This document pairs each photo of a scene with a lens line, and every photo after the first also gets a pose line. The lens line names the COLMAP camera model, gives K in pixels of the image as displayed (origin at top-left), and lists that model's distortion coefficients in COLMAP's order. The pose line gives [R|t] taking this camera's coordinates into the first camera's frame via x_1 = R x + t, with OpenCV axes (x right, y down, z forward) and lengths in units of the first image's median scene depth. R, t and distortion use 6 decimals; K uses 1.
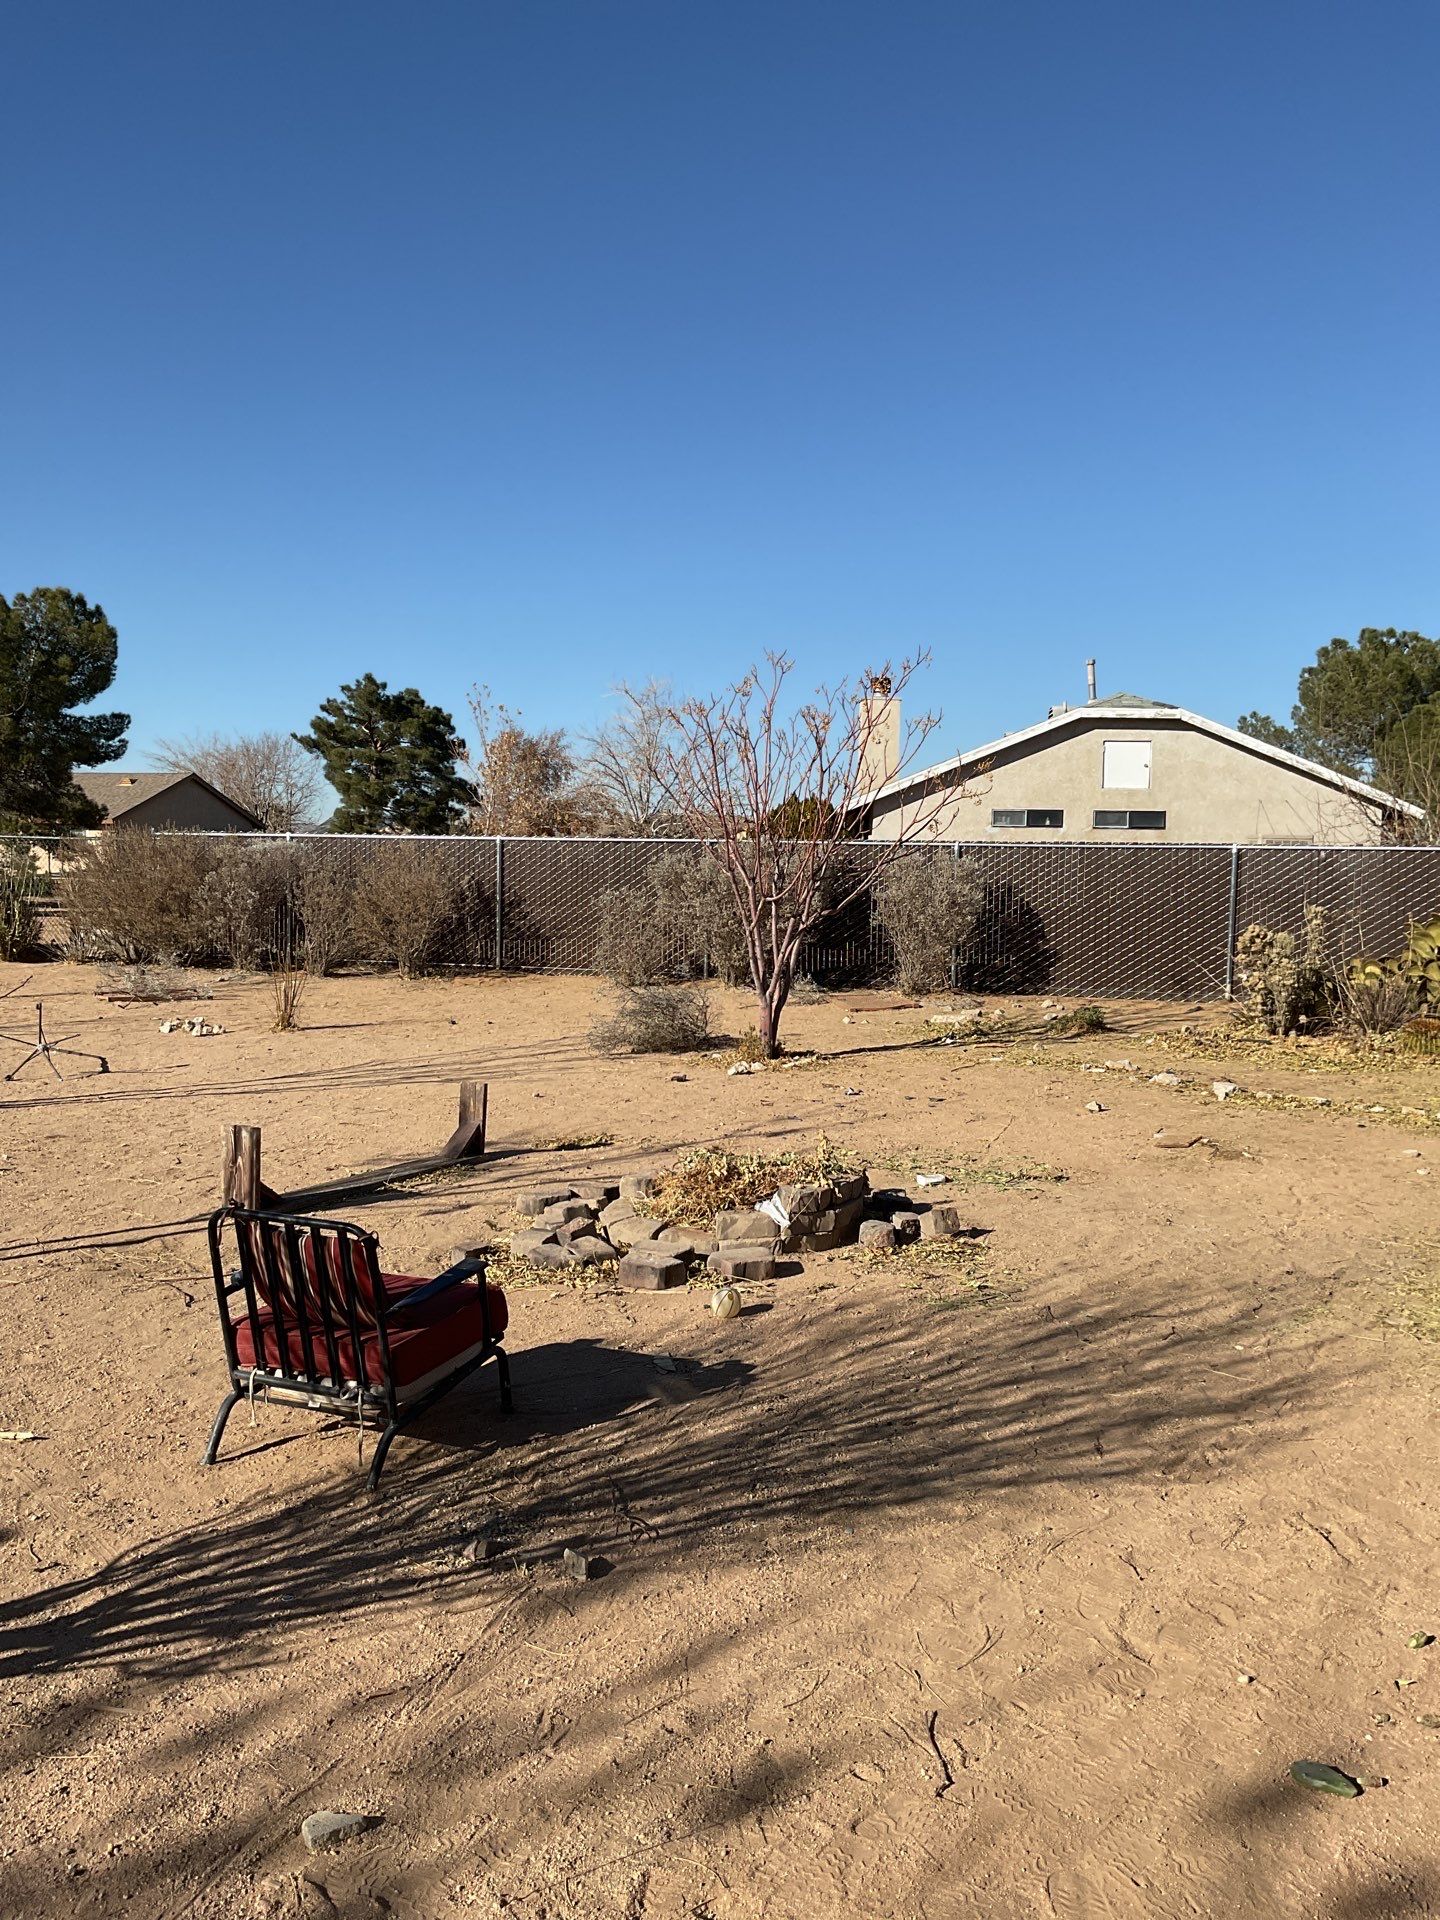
lens RADIAL K [[1564.4, 0, 722.6], [0, 1564.4, 958.2], [0, 0, 1]] dist [0.078242, -0.128592]
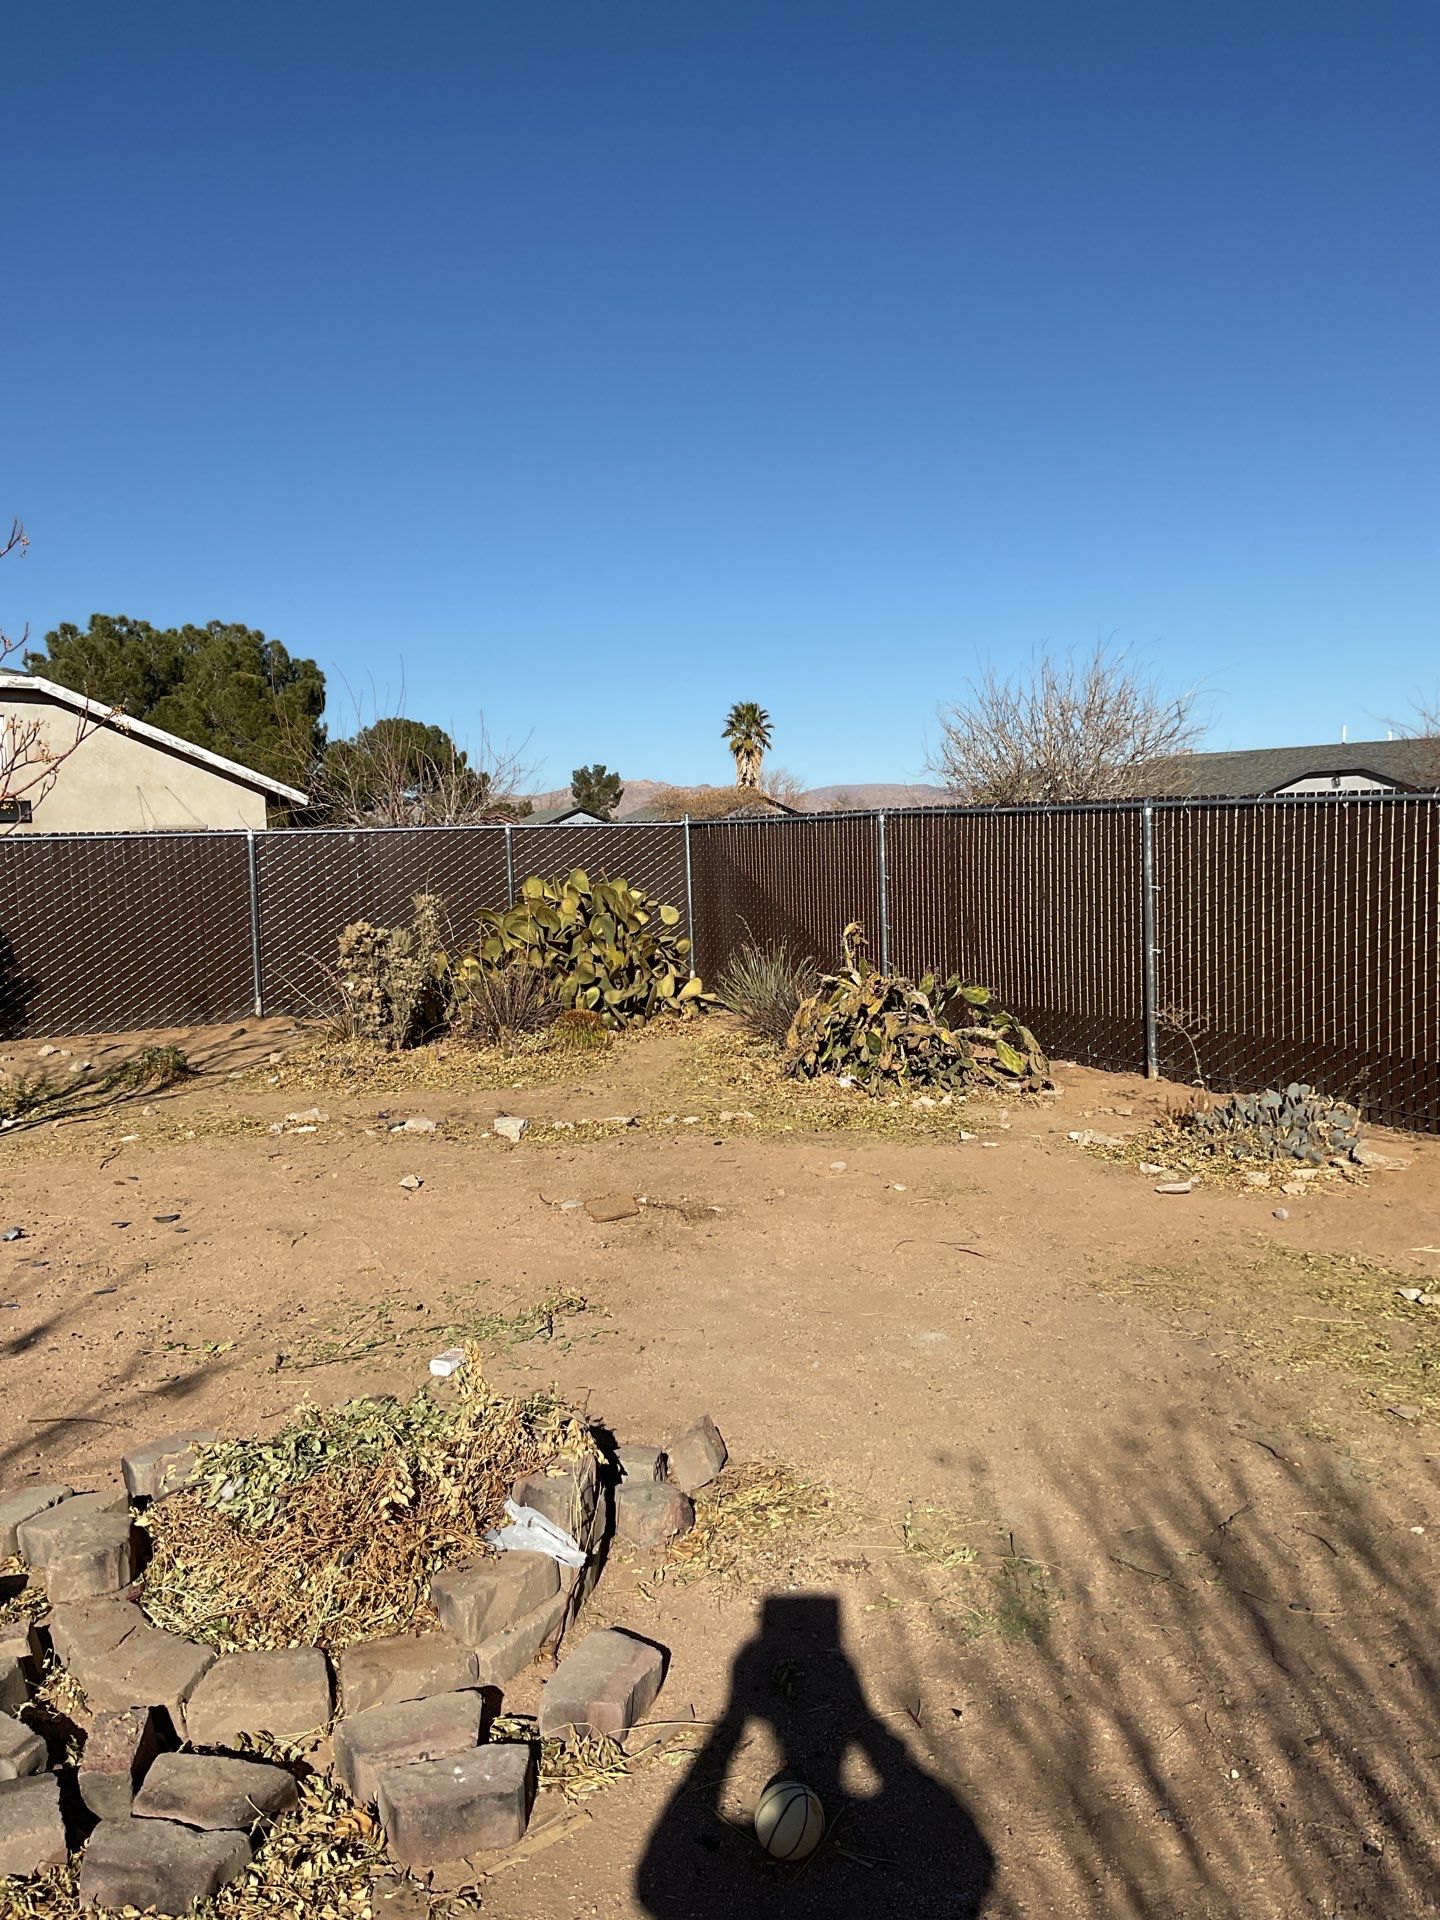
lens RADIAL K [[1564.4, 0, 675.3], [0, 1564.4, 923.4], [0, 0, 1]] dist [0.078242, -0.128592]
pose [[0.698100, -0.076814, 0.711868, -0.110400], [0.093432, 0.995500, 0.015794, -0.014540], [-0.709878, 0.055485, 0.702136, 0.245825]]
